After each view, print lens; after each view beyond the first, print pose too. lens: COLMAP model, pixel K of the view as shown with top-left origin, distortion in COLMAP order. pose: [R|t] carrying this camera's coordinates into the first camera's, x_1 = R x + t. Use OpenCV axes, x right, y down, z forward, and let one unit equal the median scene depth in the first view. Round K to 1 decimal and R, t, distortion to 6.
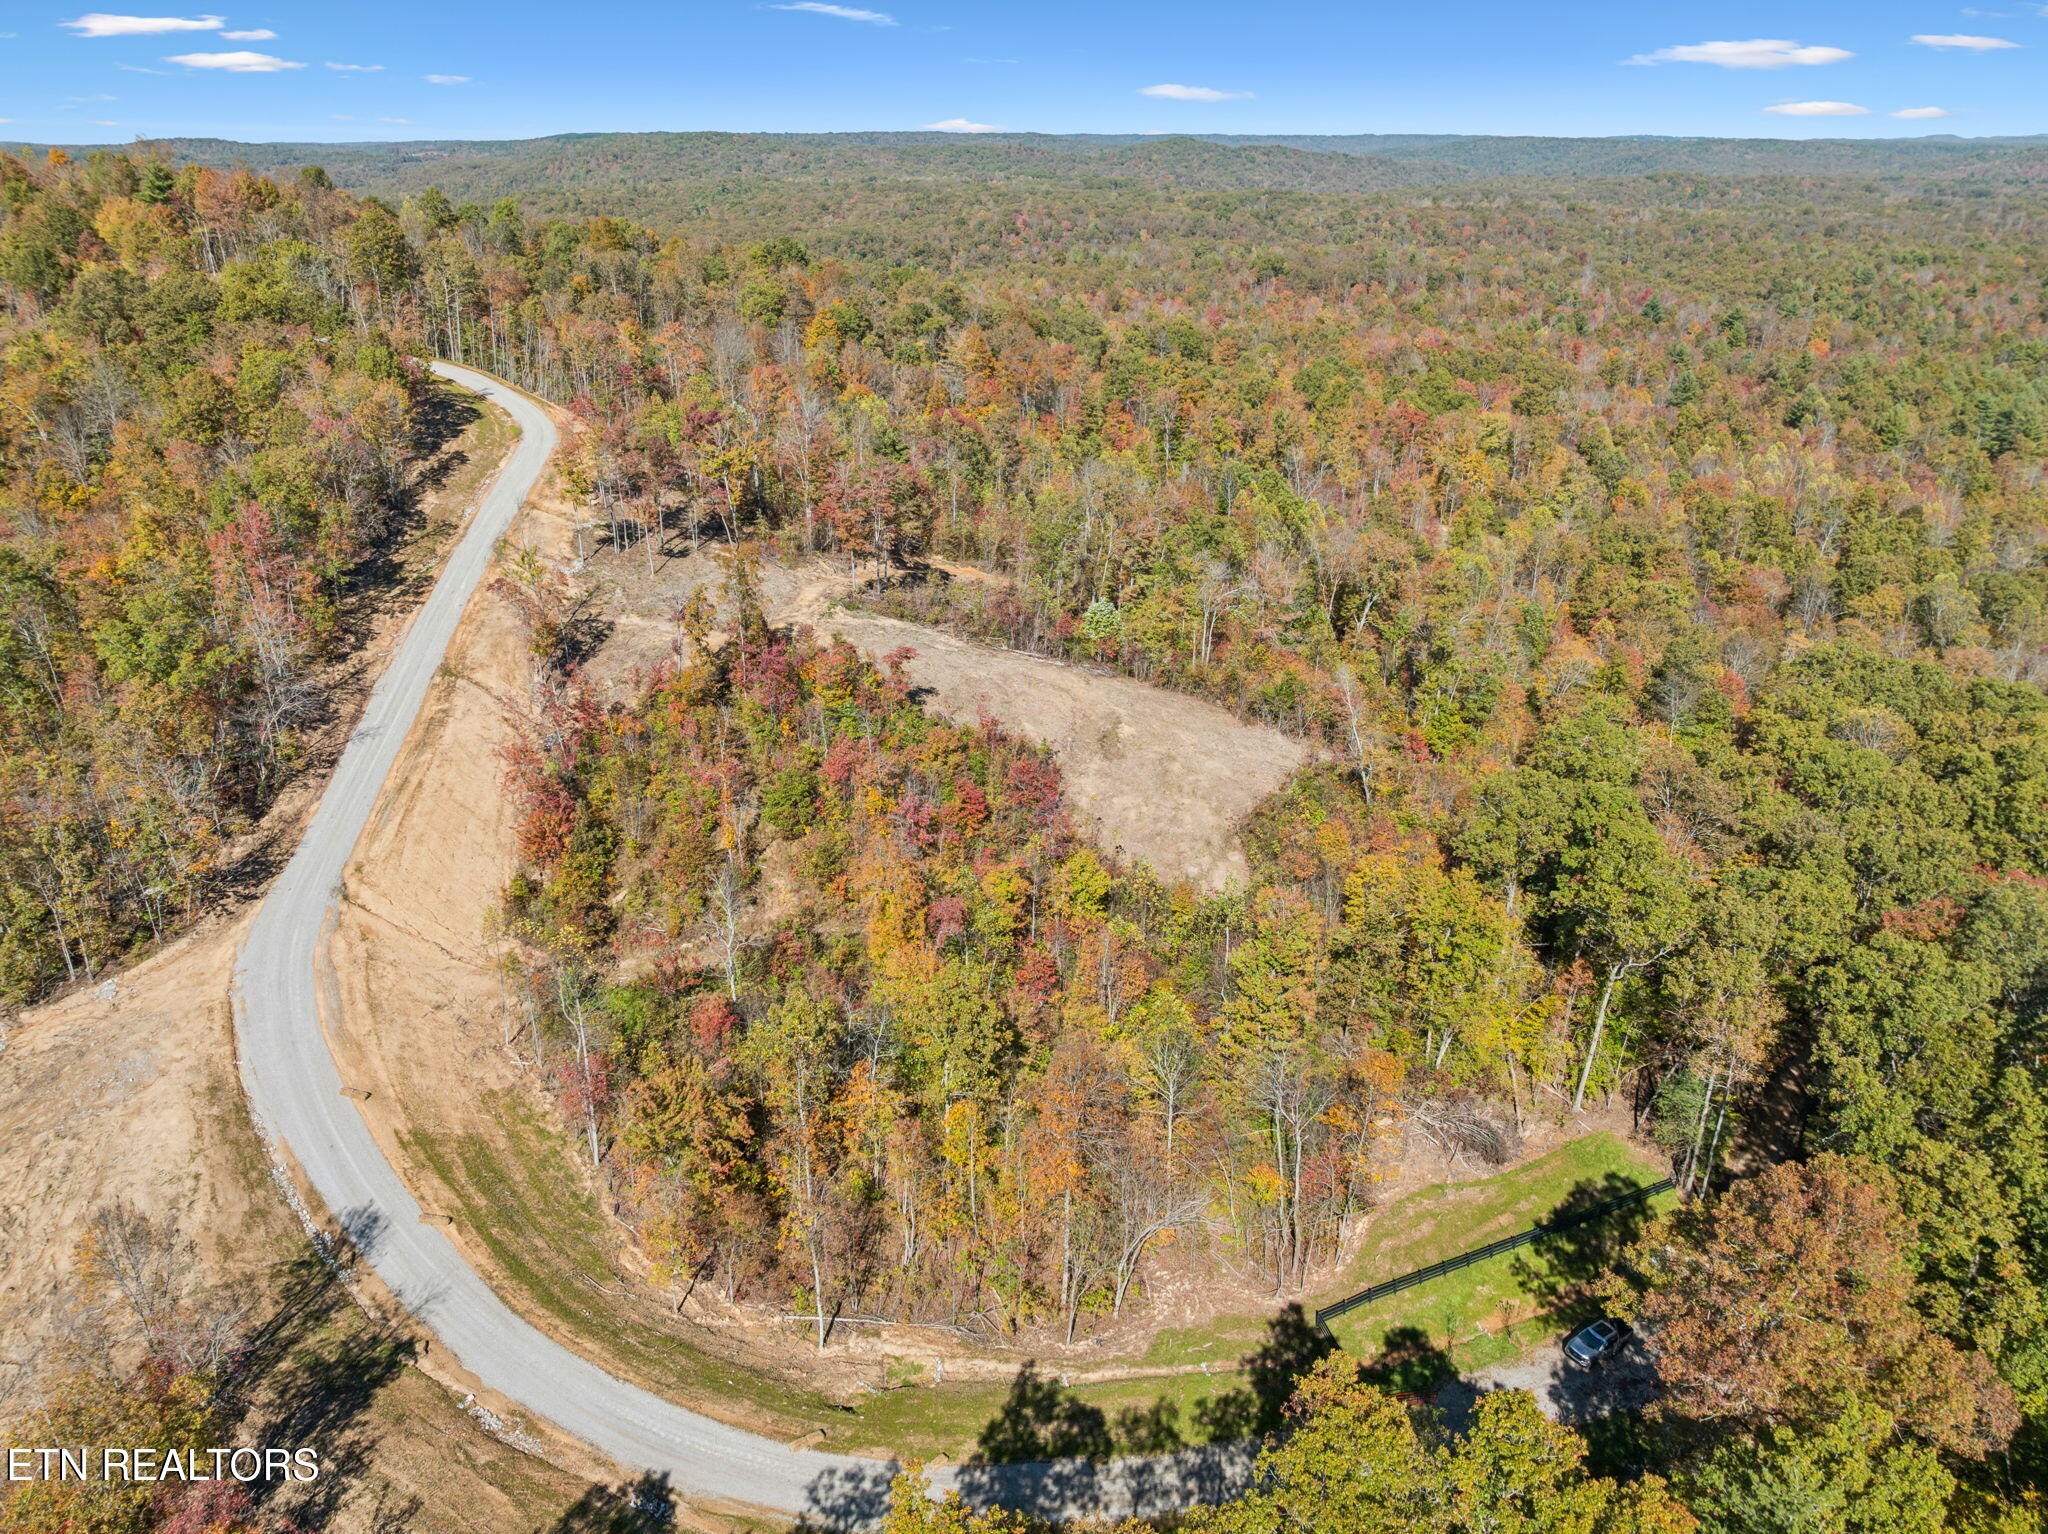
lens RADIAL K [[1443.0, 0, 1017.8], [0, 1443.0, 760.7], [0, 0, 1]] dist [-0.029119, -0.012950]
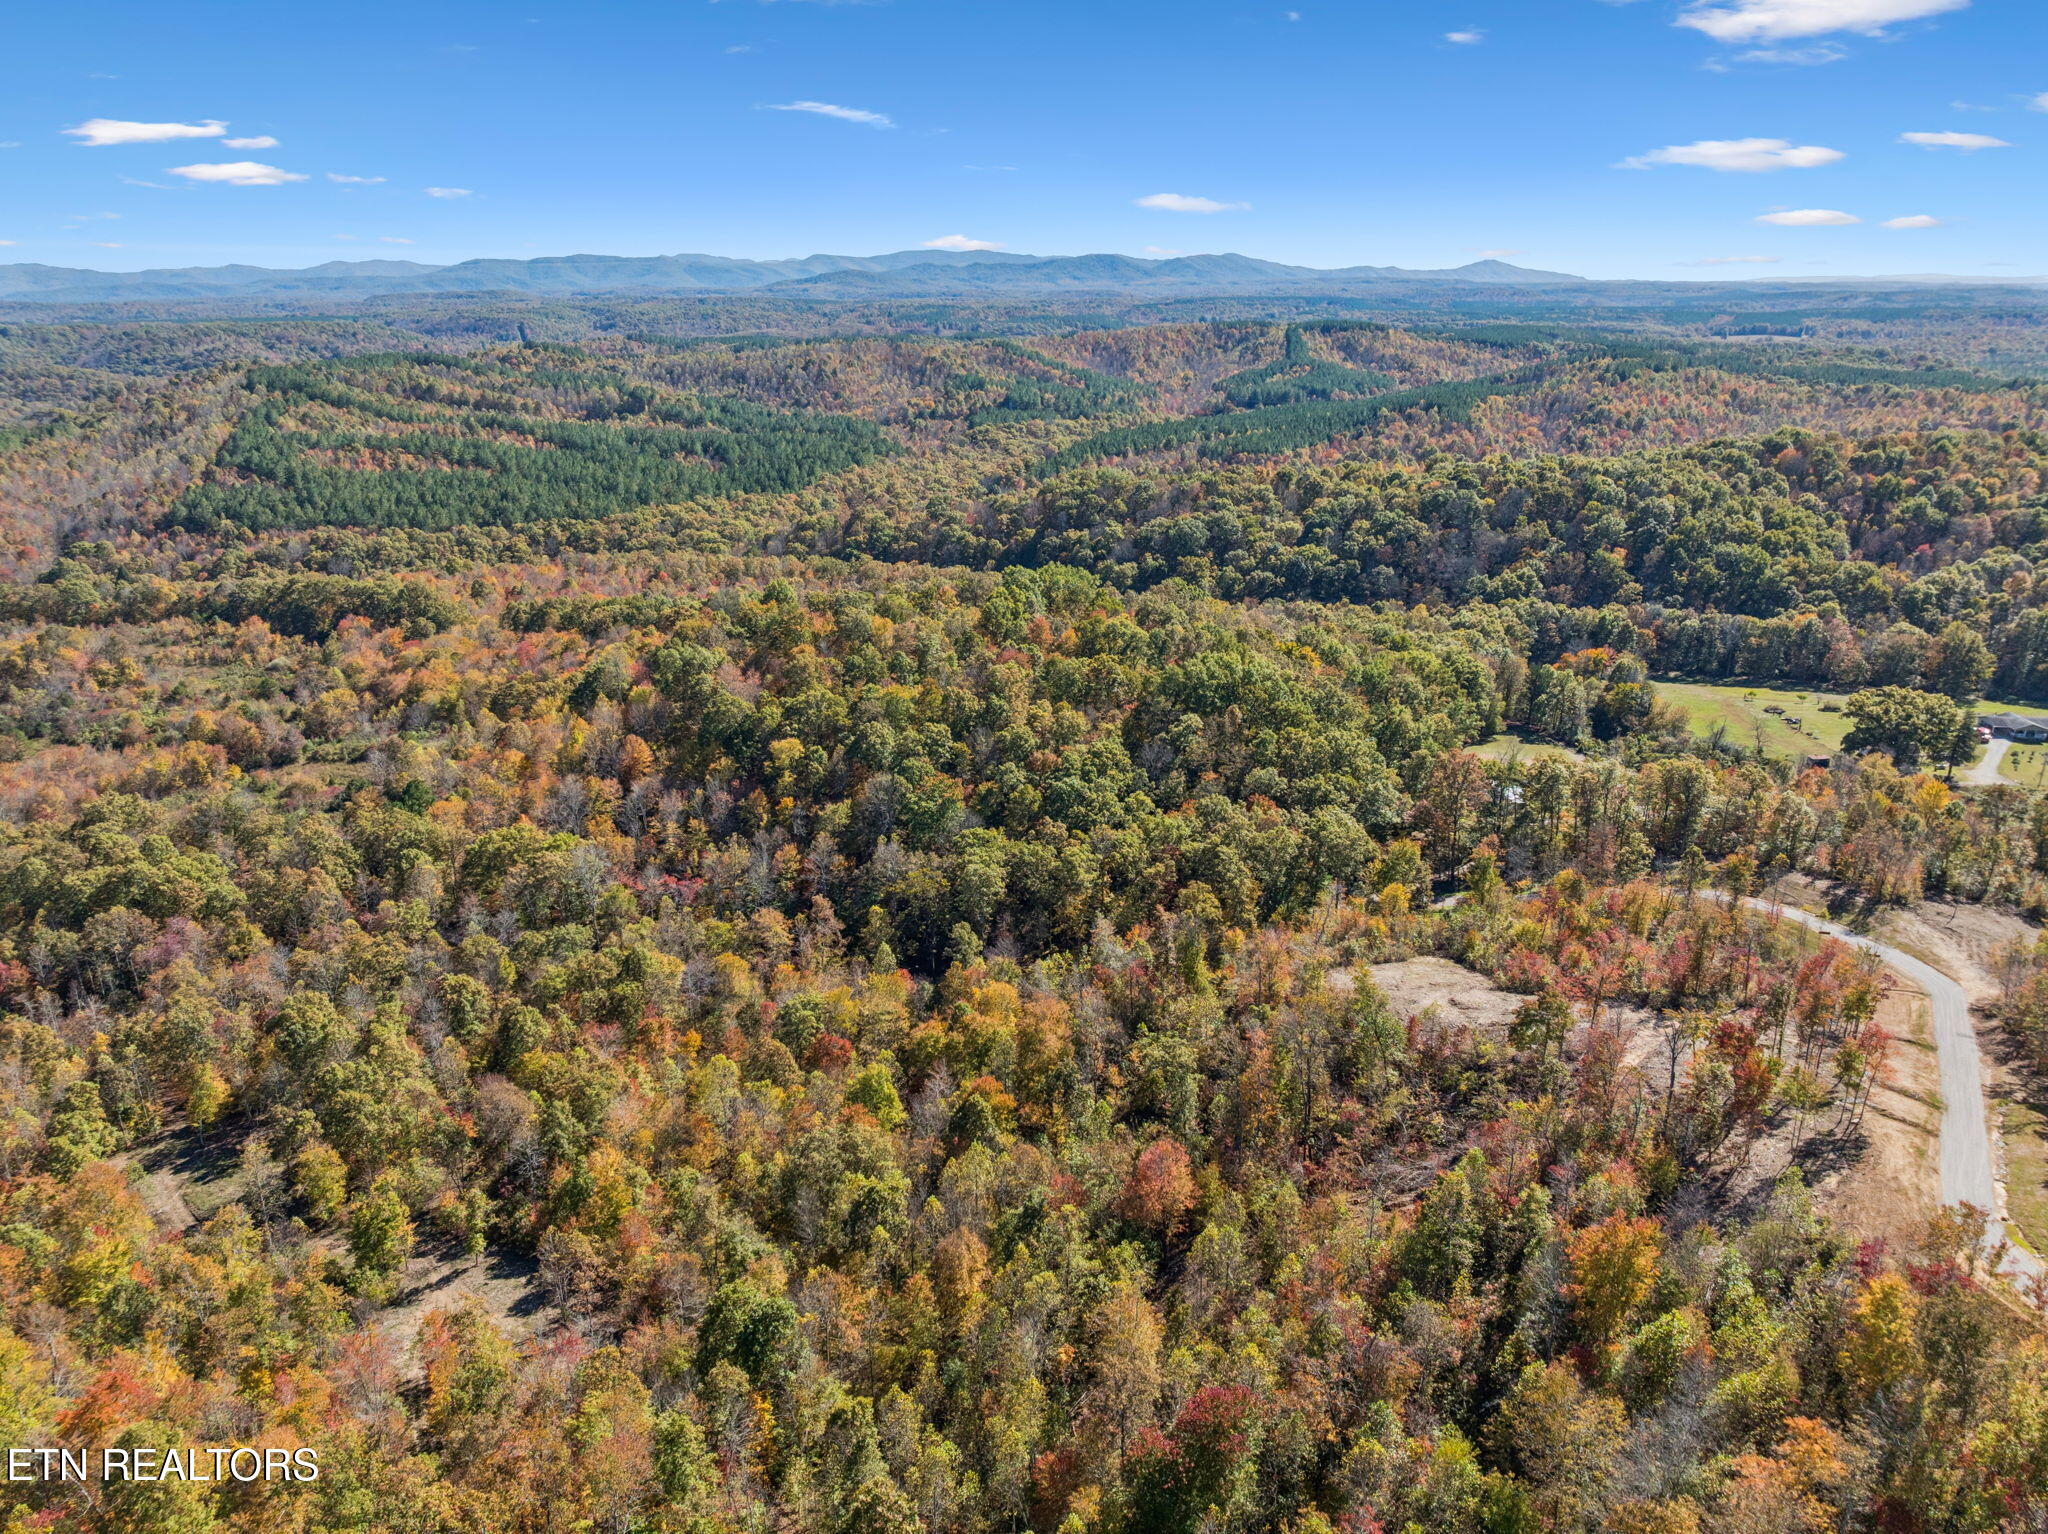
lens RADIAL K [[1443.0, 0, 1017.8], [0, 1443.0, 760.7], [0, 0, 1]] dist [-0.029119, -0.012950]
pose [[-0.803491, -0.175758, 0.568781, -0.674069], [0.250225, 0.767221, 0.590558, -2.052881], [-0.540176, 0.616831, -0.572476, 3.309586]]
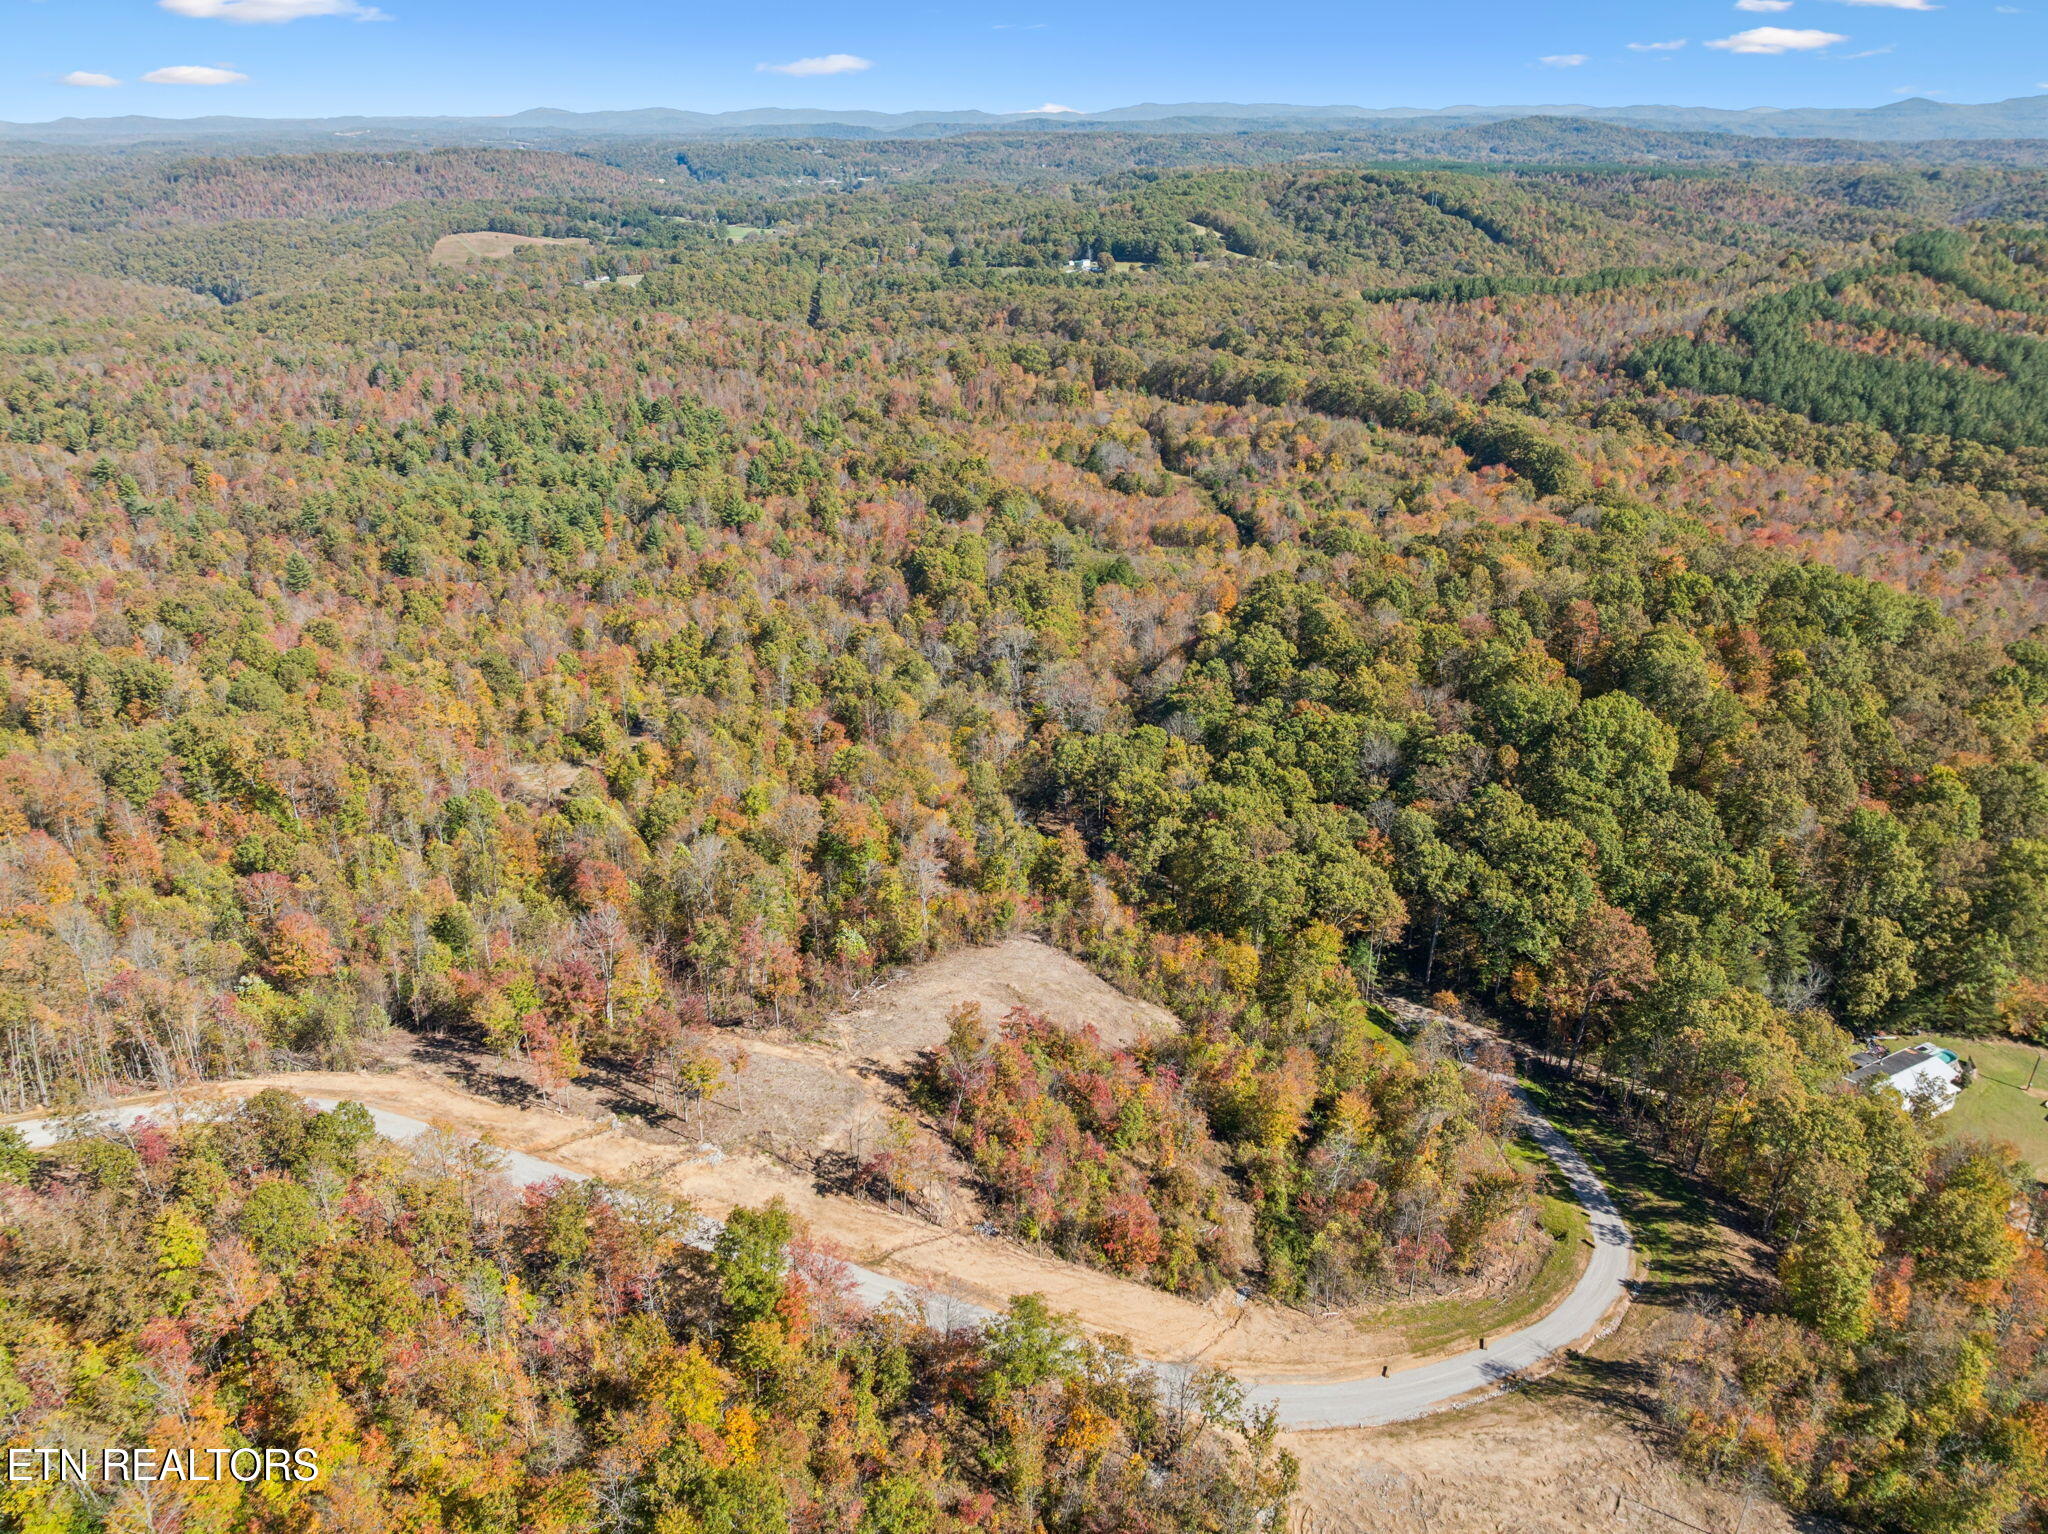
lens RADIAL K [[1443.0, 0, 1017.8], [0, 1443.0, 760.7], [0, 0, 1]] dist [-0.029119, -0.012950]
pose [[0.285150, -0.381159, 0.879436, -1.853125], [0.381670, 0.886802, 0.260598, -1.001198], [-0.879214, 0.261344, 0.398348, 0.611299]]
